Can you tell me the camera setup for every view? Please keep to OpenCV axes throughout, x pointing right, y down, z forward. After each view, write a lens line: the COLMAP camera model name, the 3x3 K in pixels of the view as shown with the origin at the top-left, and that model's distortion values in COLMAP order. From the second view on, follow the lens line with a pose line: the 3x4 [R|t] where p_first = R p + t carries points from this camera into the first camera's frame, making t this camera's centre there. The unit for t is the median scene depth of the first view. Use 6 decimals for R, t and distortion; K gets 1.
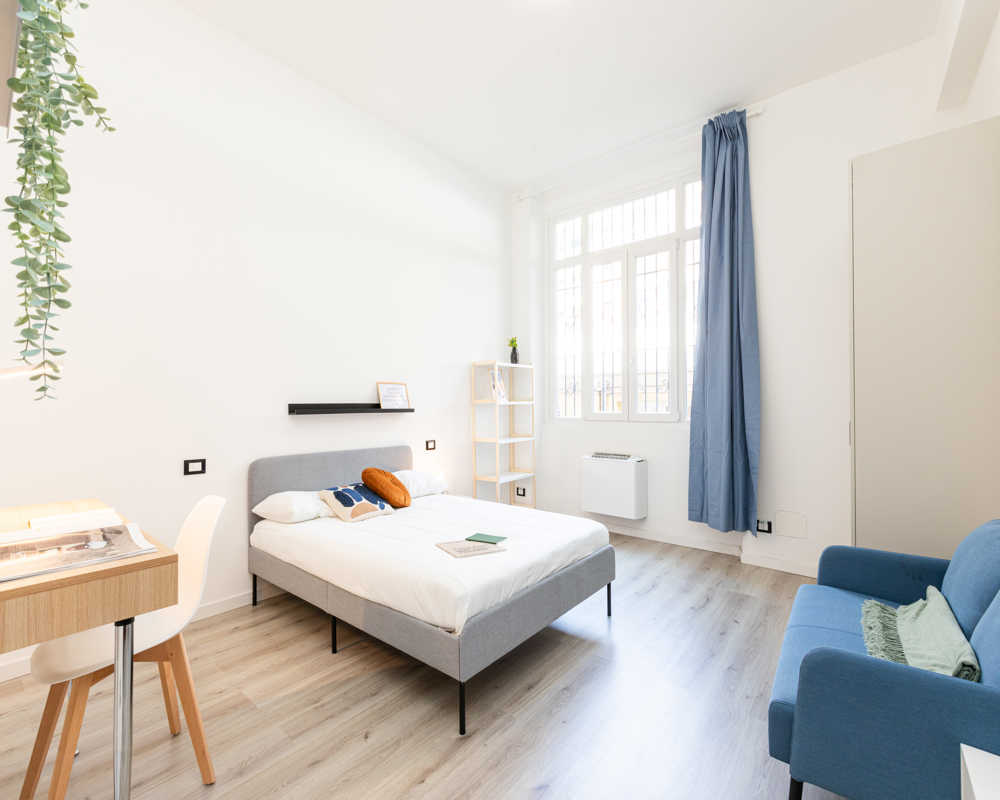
lens RADIAL K [[454.0, 0, 526.8], [0, 454.0, 394.0], [0, 0, 1]] dist [0.028864, -0.000049]
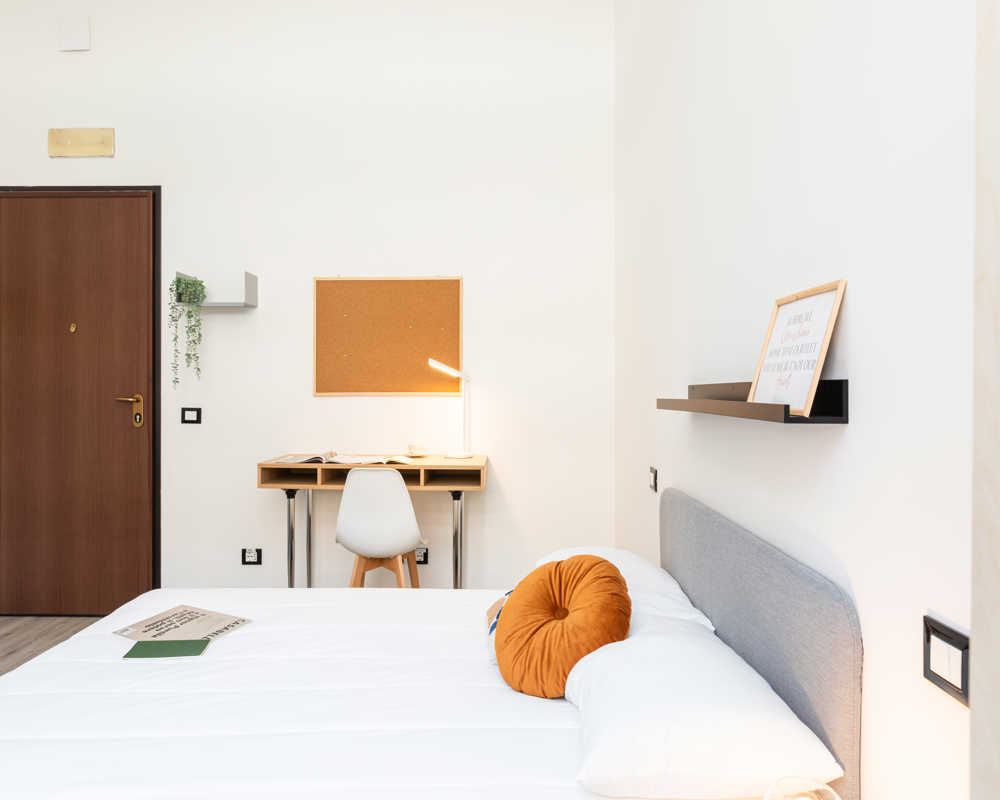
lens RADIAL K [[682.8, 0, 500.0], [0, 682.8, 400.0], [0, 0, 1]] dist [-0.003025, -0.001333]
pose [[-0.807331, 0.010355, -0.590008, 0.040429], [0.016016, 0.999862, -0.004366, 0.030590], [0.589882, -0.012975, -0.807385, 1.218798]]
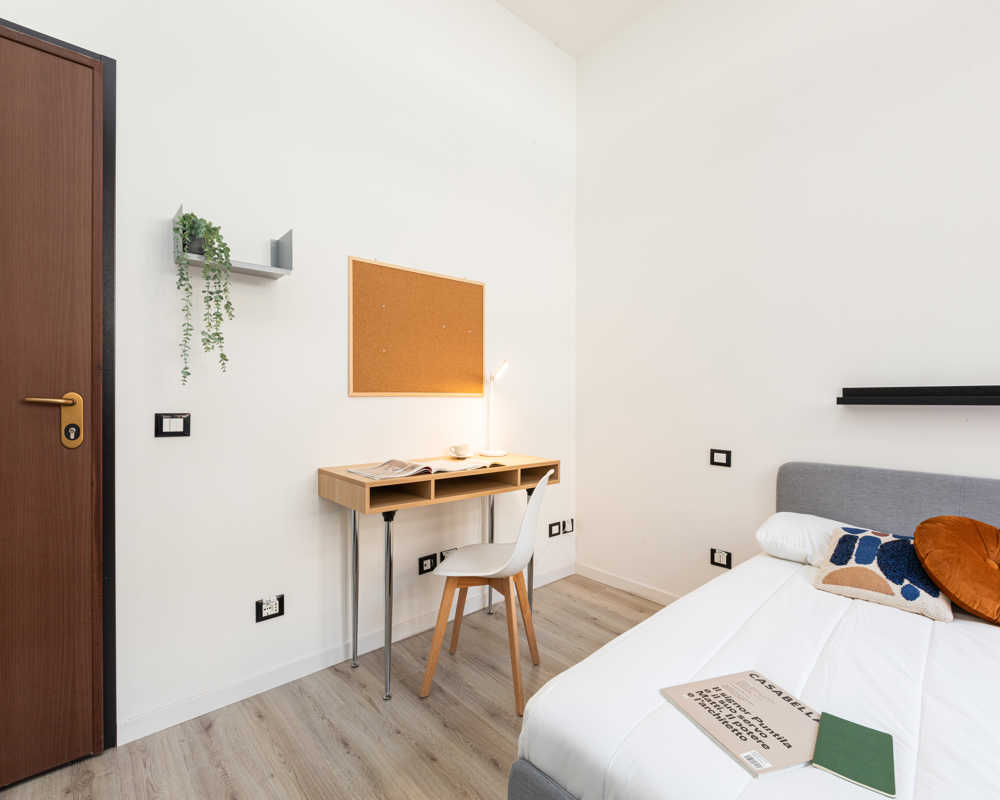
lens RADIAL K [[484.2, 0, 479.1], [0, 484.2, 403.1], [0, 0, 1]] dist [-0.000053, 0.000316]
pose [[-0.198172, 0.014242, -0.980064, 0.226781], [0.020278, 0.999740, 0.010428, 0.021358], [0.979958, -0.017808, -0.198409, 0.520888]]
